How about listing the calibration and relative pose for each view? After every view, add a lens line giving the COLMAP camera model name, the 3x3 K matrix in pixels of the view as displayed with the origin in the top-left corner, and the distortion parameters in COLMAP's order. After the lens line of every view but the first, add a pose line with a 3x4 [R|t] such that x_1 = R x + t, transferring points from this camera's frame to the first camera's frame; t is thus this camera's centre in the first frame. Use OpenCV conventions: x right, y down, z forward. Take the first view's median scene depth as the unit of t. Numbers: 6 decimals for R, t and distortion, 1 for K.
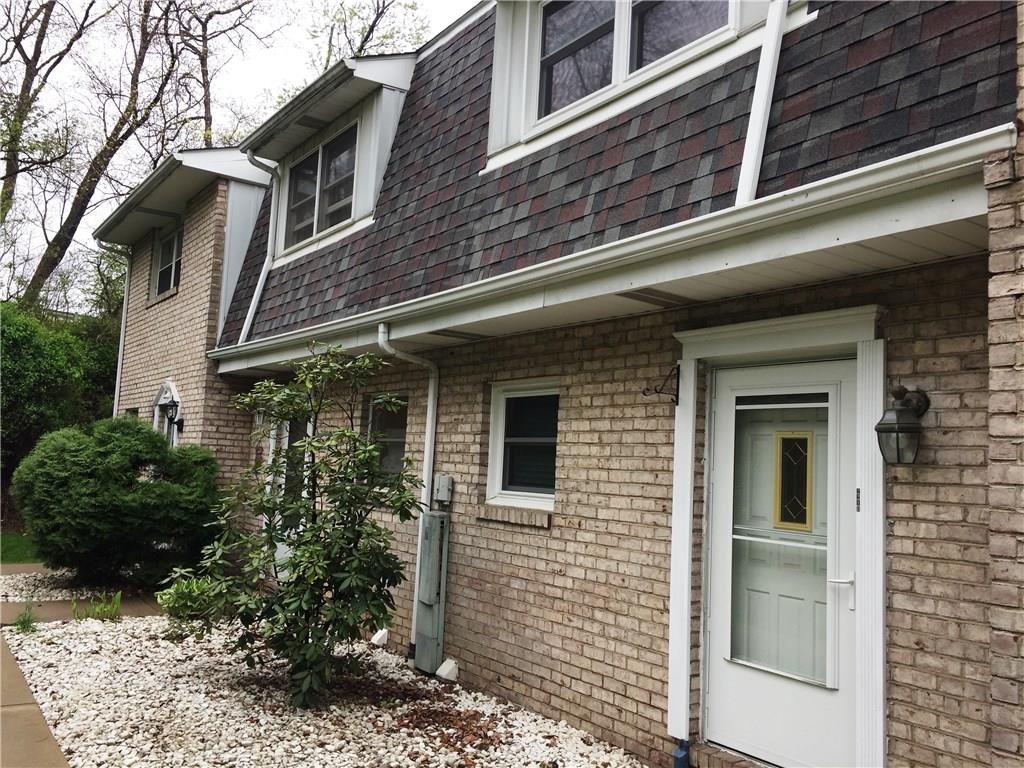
lens RADIAL K [[892.9, 0, 512.0], [0, 892.9, 384.0], [0, 0, 1]] dist [0.075359, -0.078417]
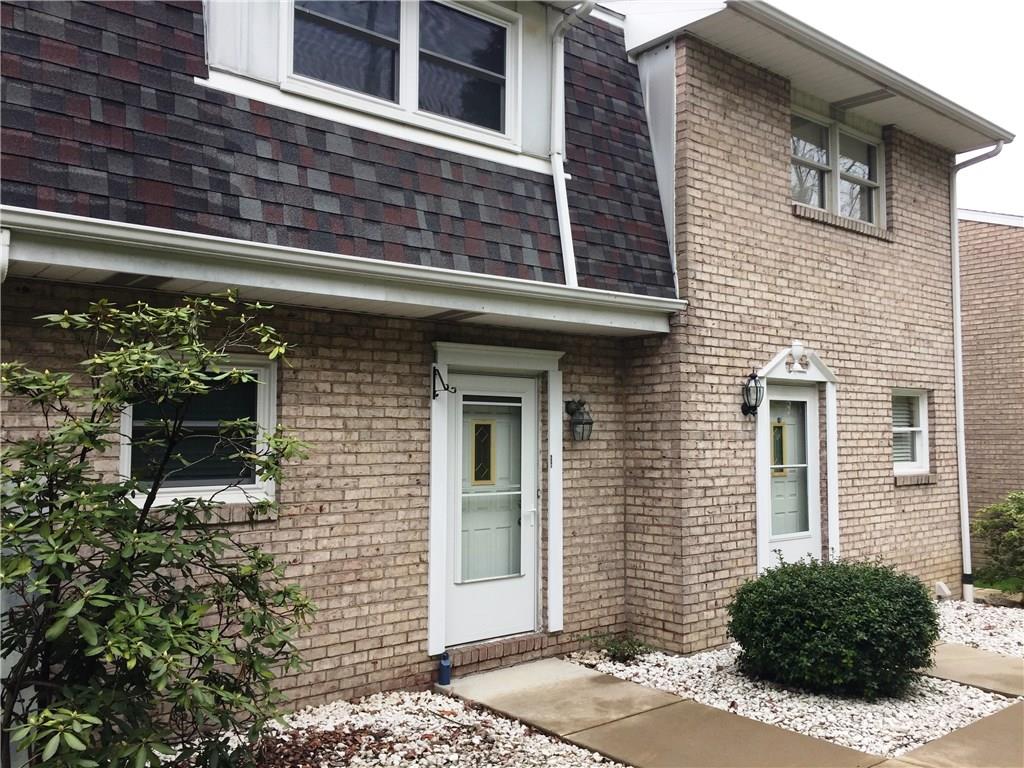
lens RADIAL K [[892.9, 0, 512.0], [0, 892.9, 384.0], [0, 0, 1]] dist [0.075359, -0.078417]
pose [[-0.097555, 0.011182, 0.995167, -1.014643], [-0.098334, 0.994936, -0.020819, 0.016858], [-0.990360, -0.099890, -0.095962, 0.950973]]
